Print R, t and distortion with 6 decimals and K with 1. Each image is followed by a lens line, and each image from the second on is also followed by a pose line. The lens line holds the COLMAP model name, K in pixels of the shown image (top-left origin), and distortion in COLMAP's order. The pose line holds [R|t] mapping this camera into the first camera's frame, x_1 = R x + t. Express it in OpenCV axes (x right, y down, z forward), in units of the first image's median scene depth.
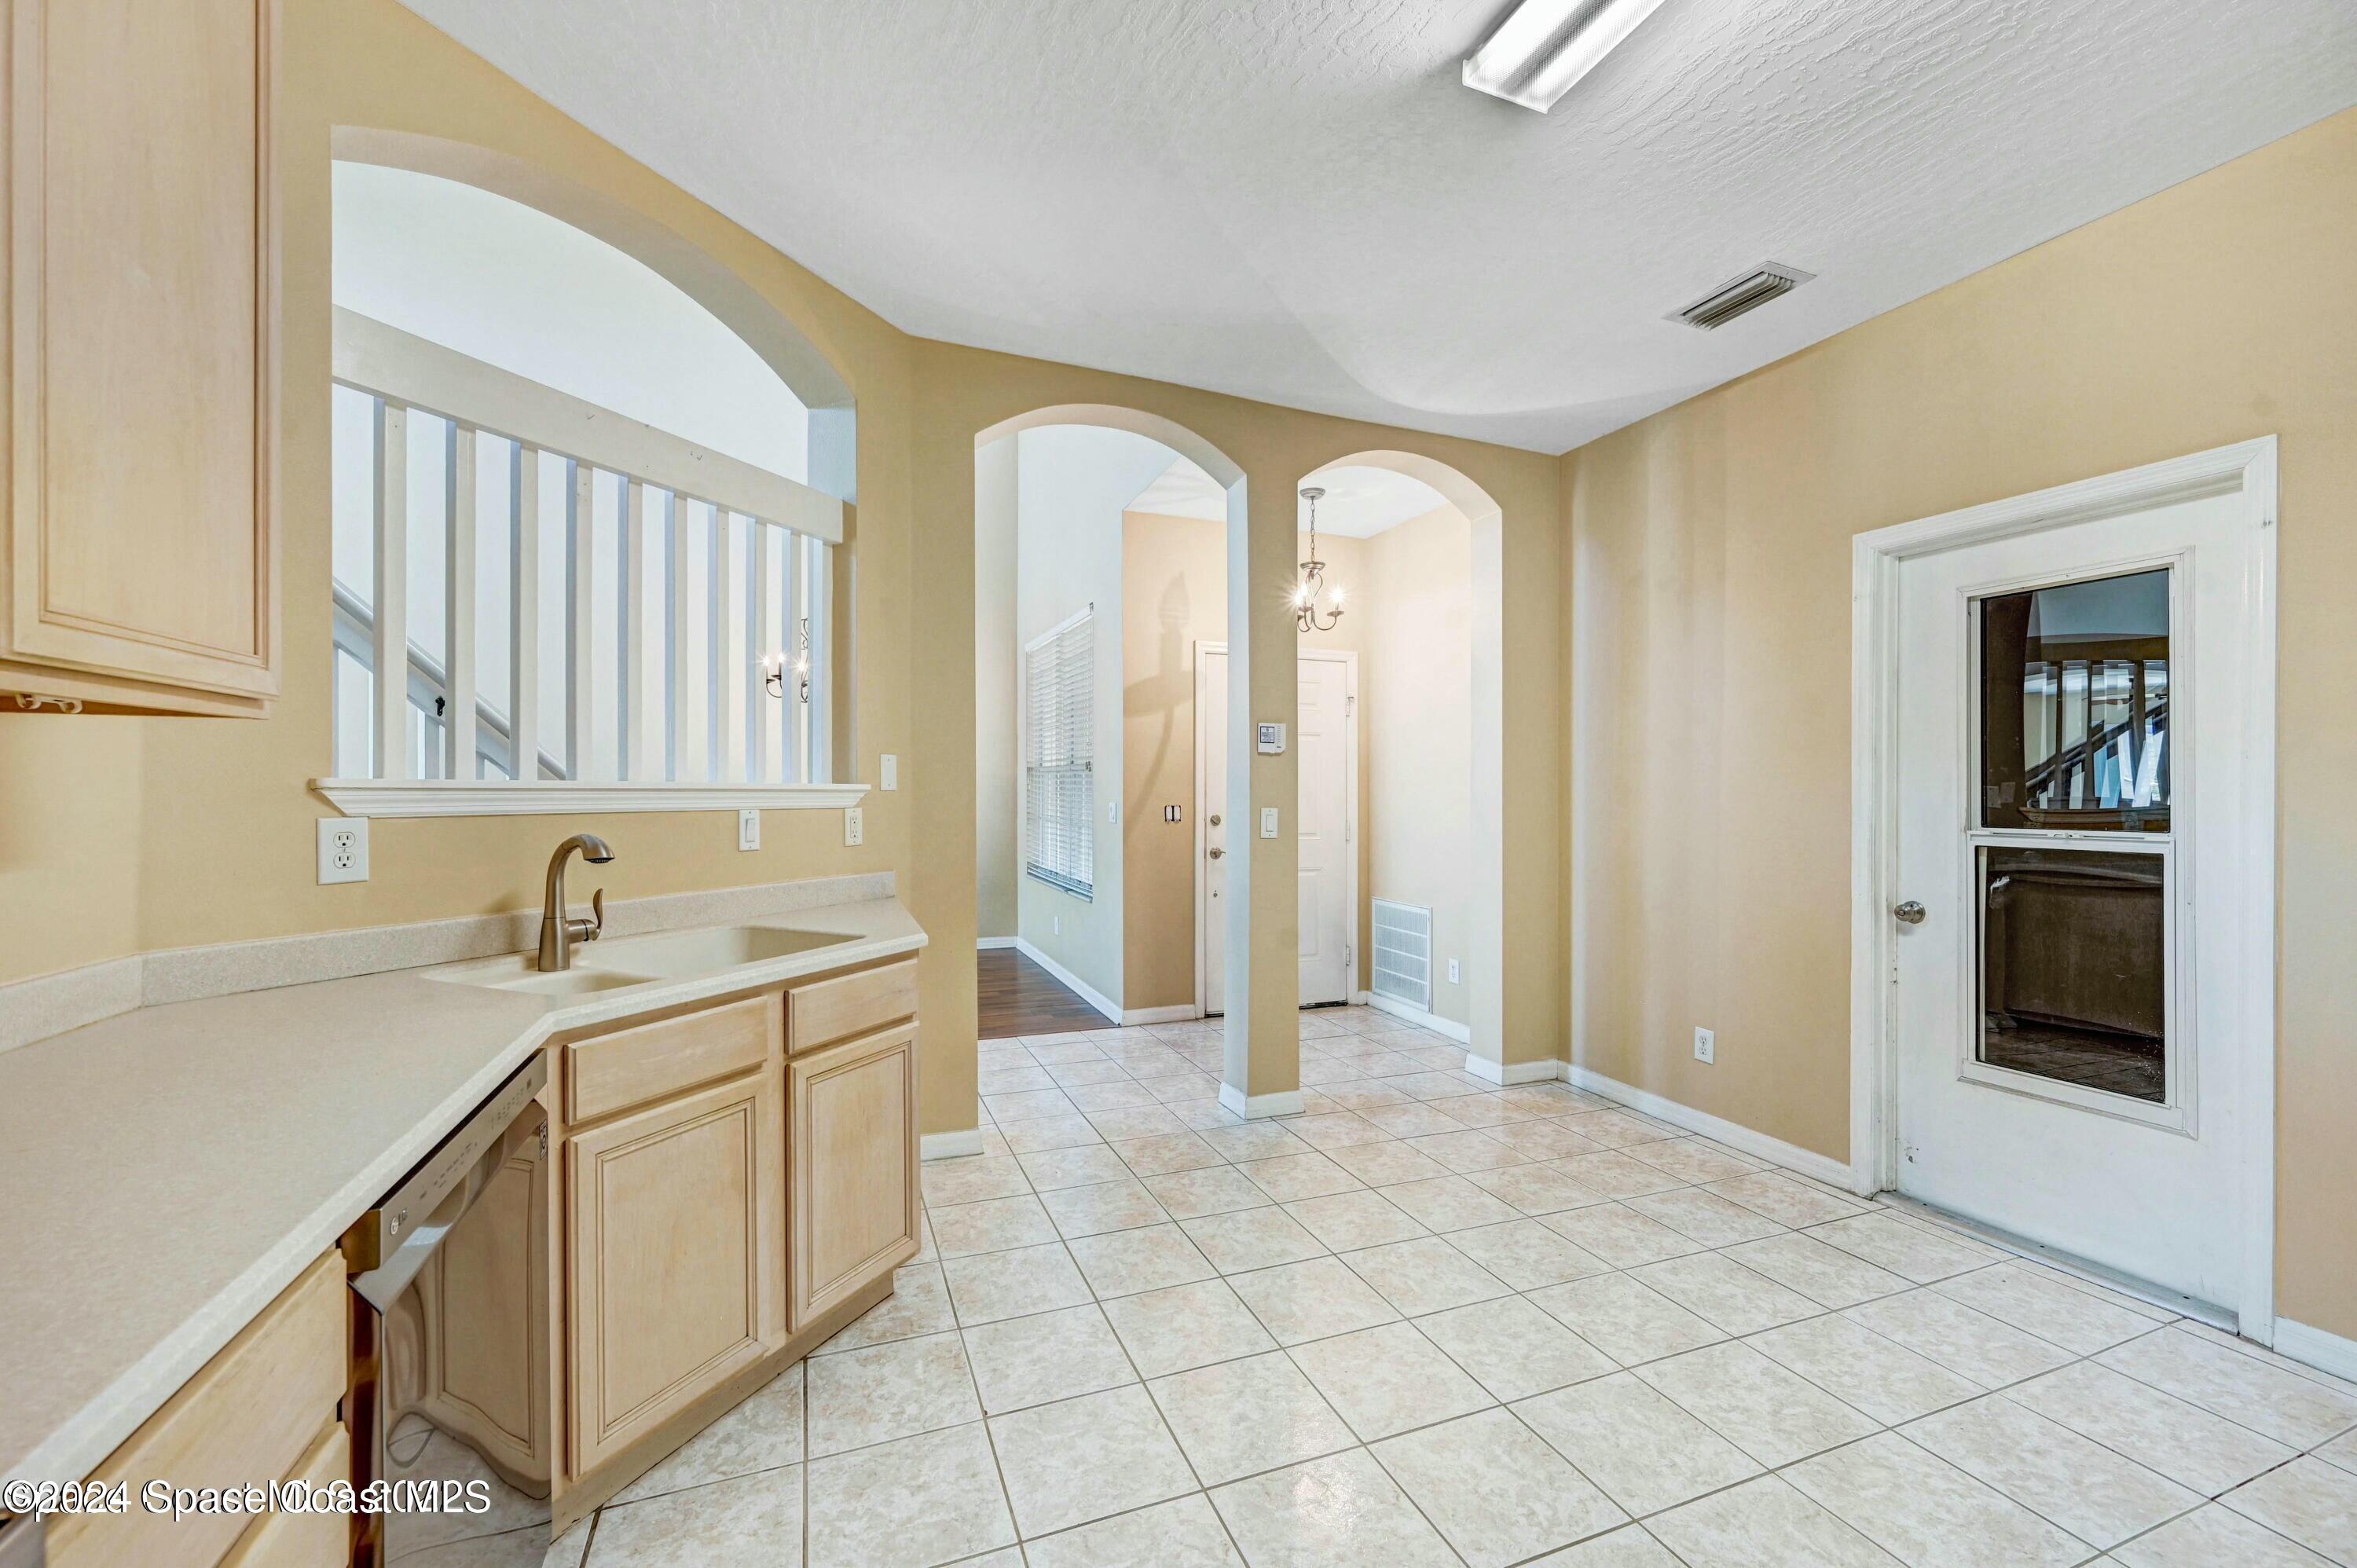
lens RADIAL K [[951.1, 0, 1172.9], [0, 951.1, 783.5], [0, 0, 1]] dist [-0.002106, -0.000116]
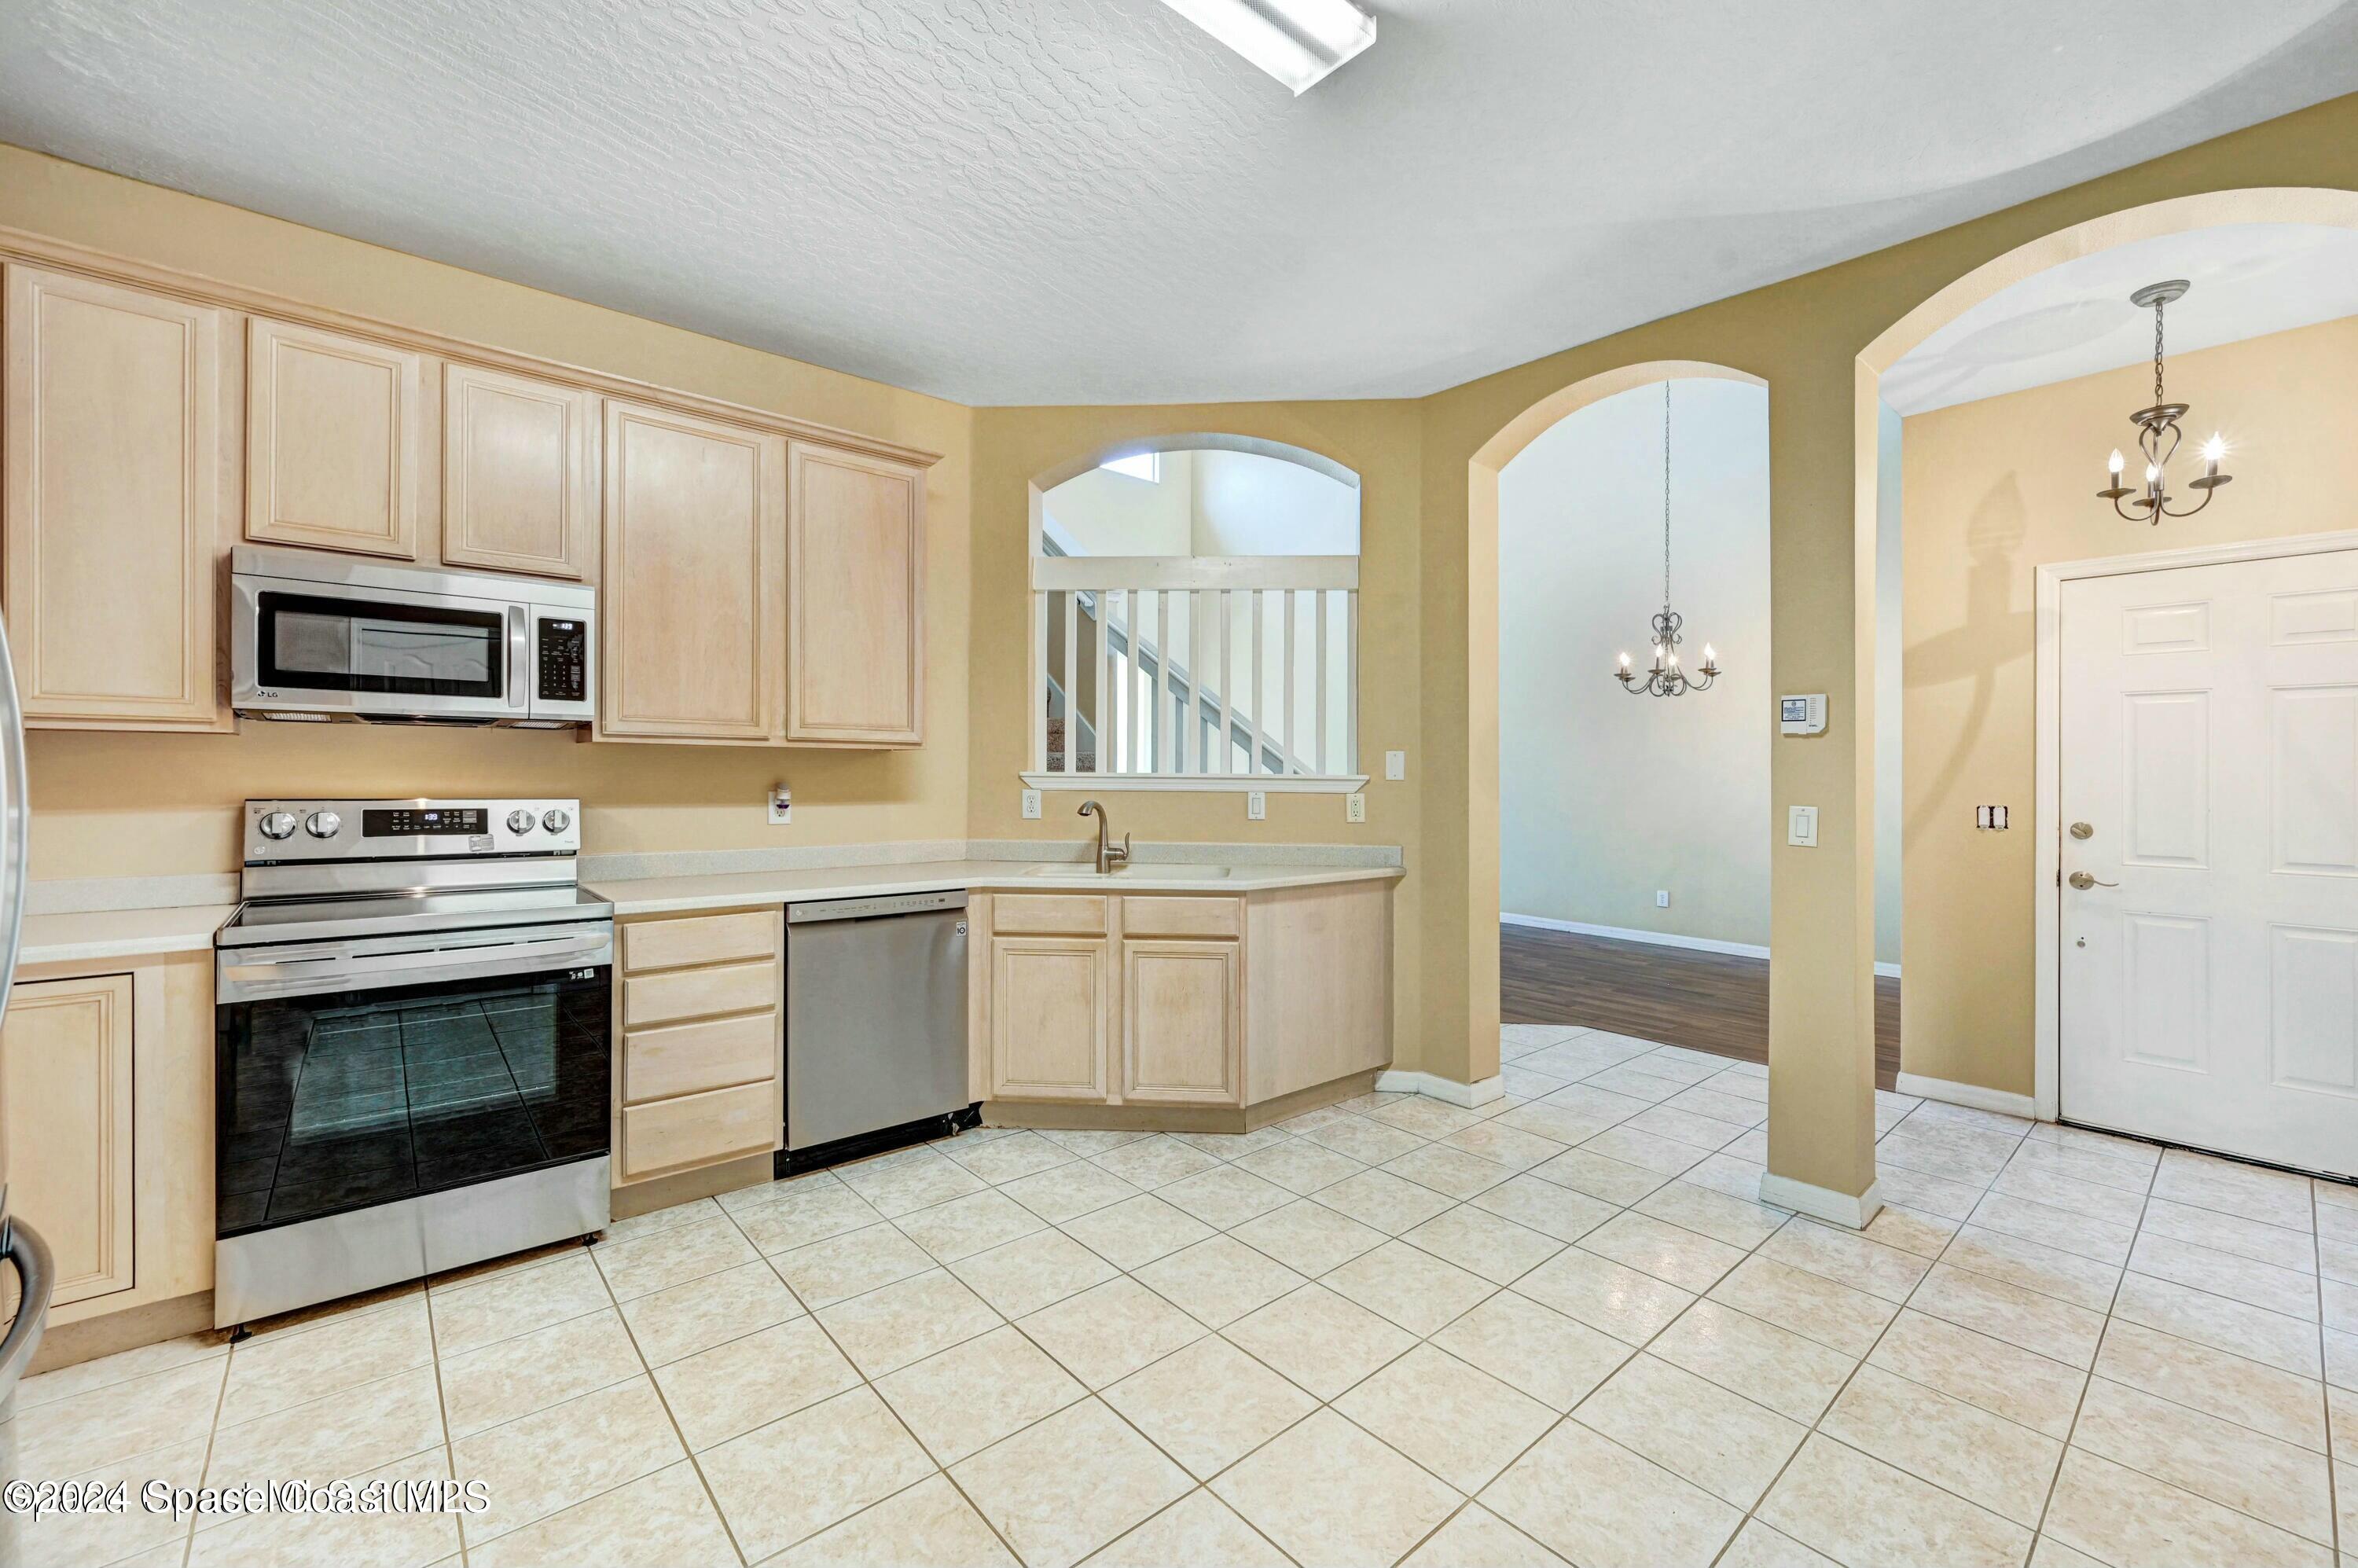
lens RADIAL K [[951.5, 0, 1200.0], [0, 951.5, 770.9], [0, 0, 1]] dist [-0.002106, -0.000116]
pose [[0.346958, -0.005966, -0.937862, 0.808265], [-0.000669, 0.999978, -0.006609, 0.003879], [0.937880, 0.002921, 0.346946, 0.353171]]
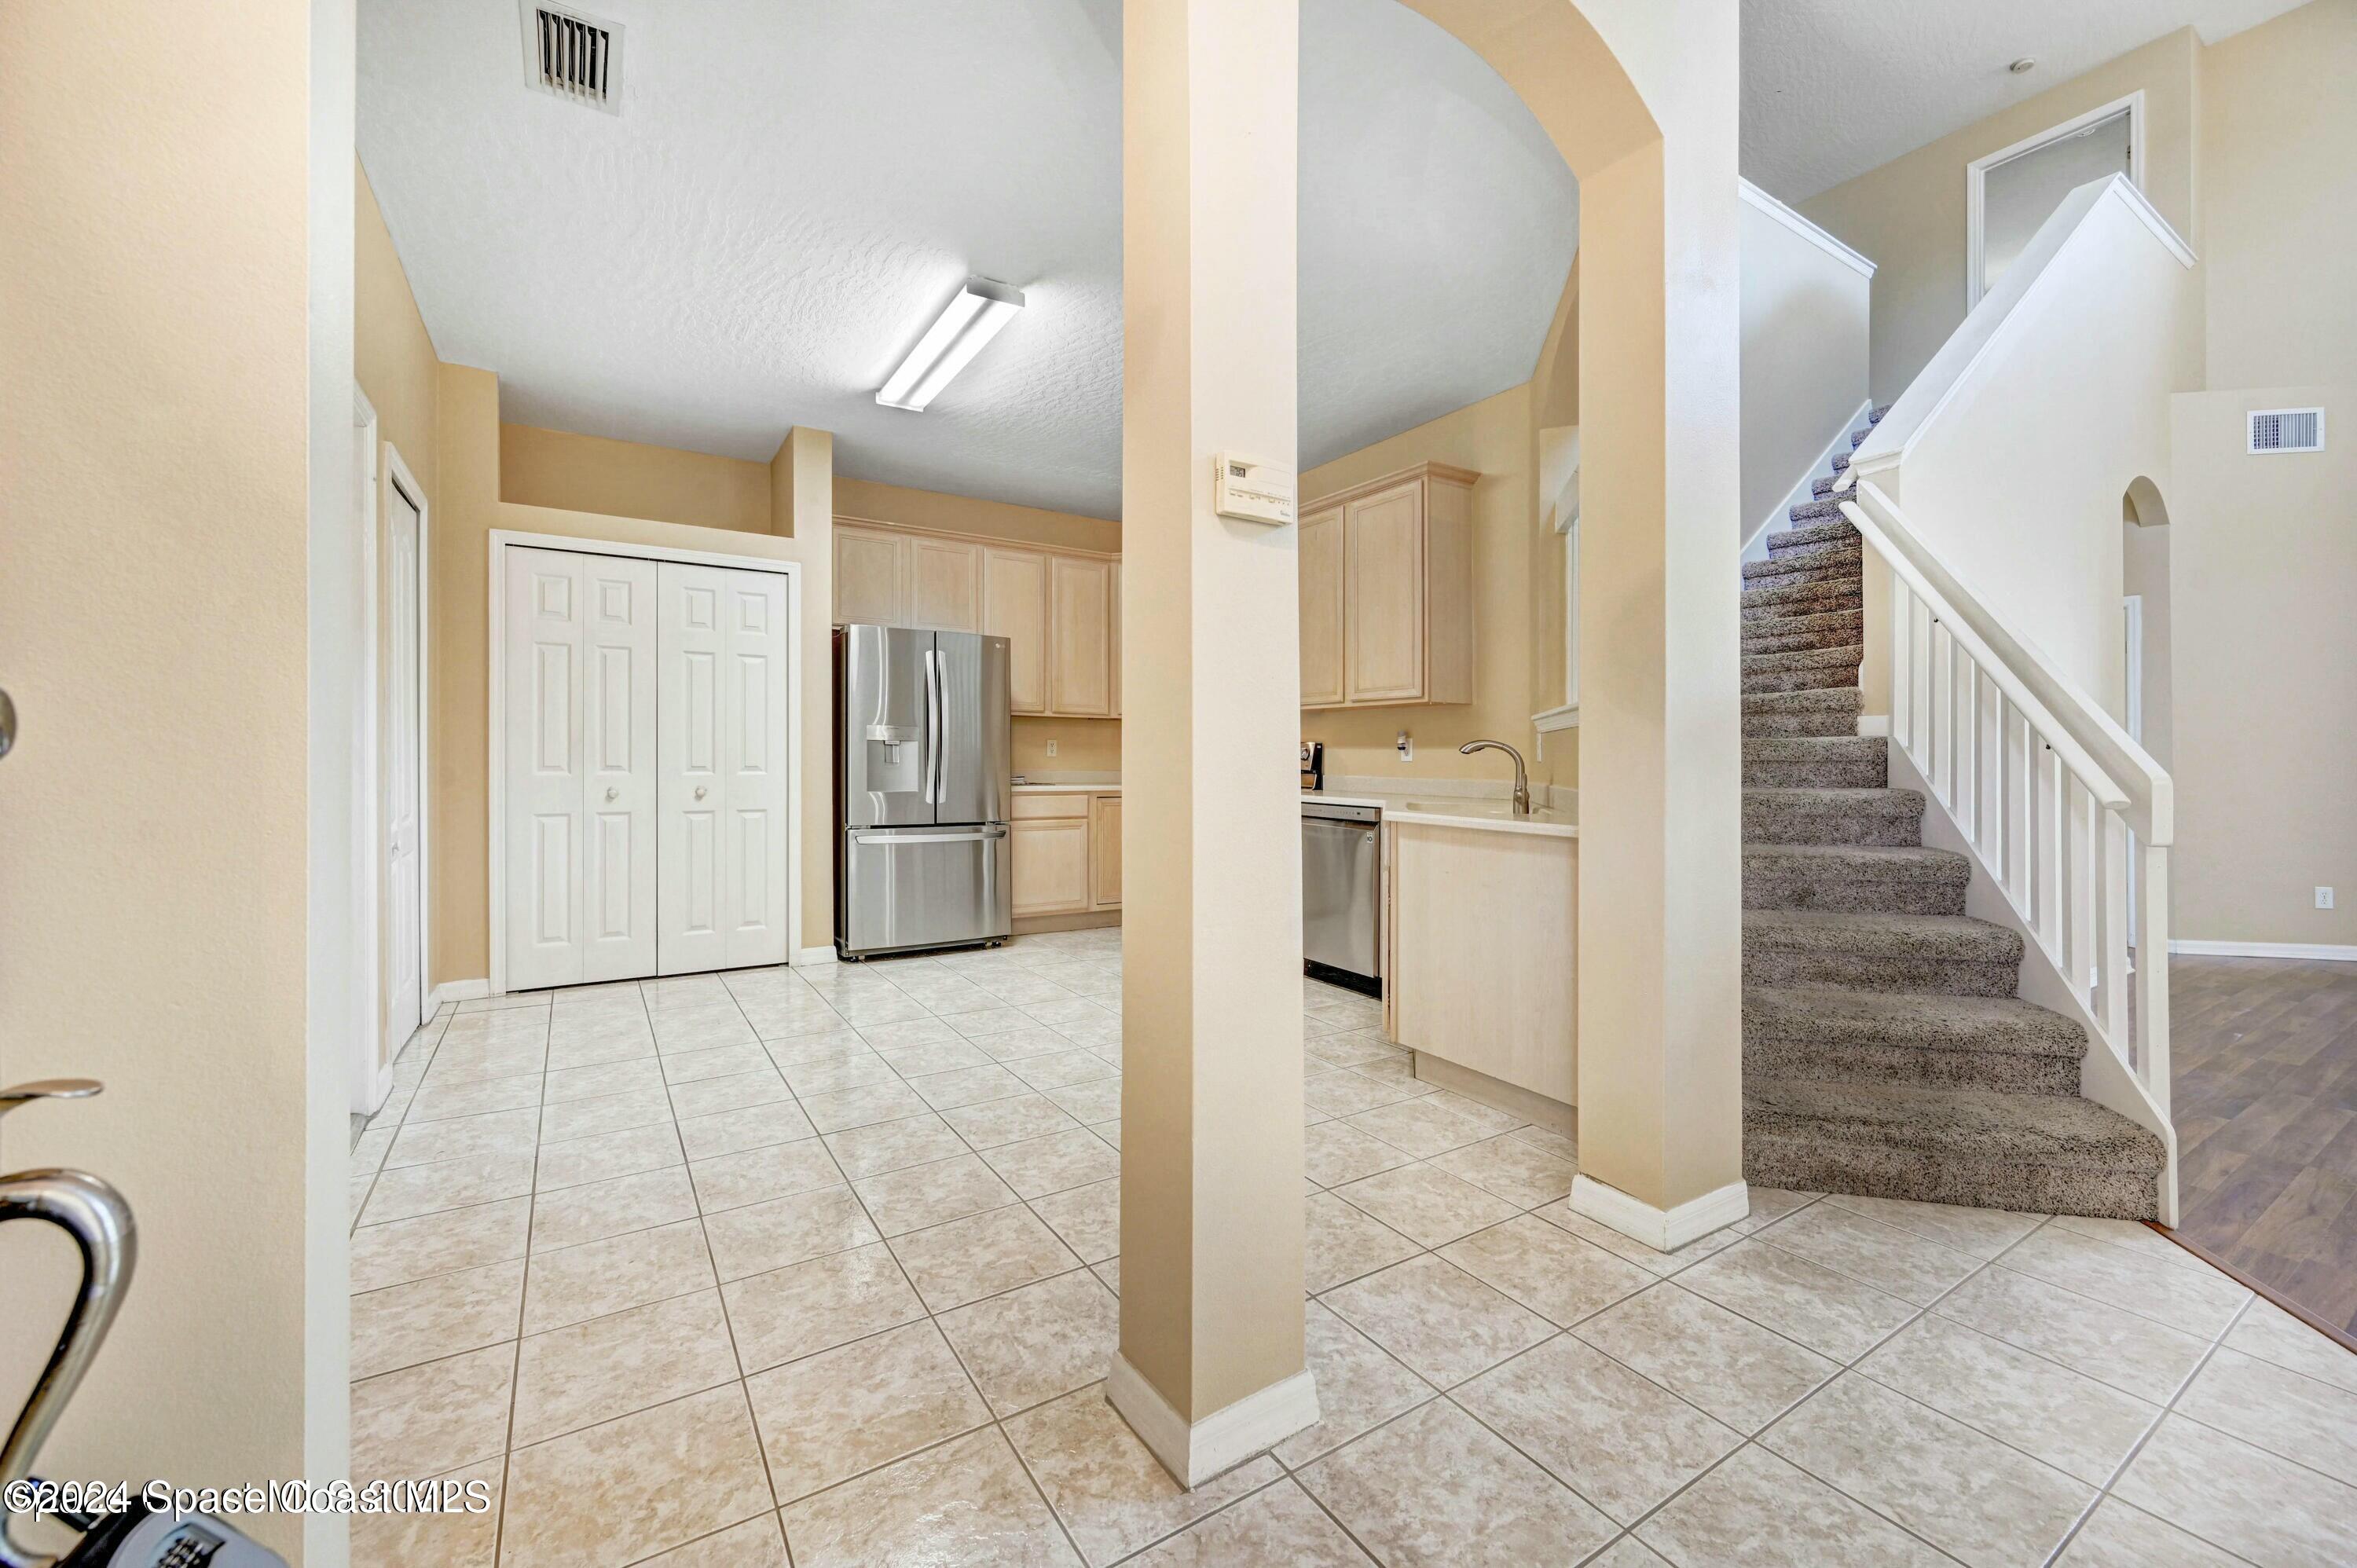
lens RADIAL K [[951.1, 0, 1190.1], [0, 951.1, 750.5], [0, 0, 1]] dist [-0.002106, -0.000116]
pose [[-0.978344, -0.015780, -0.206381, 0.244684], [-0.012773, 0.999792, -0.015899, 0.074360], [0.206589, -0.012918, -0.978343, 1.812847]]
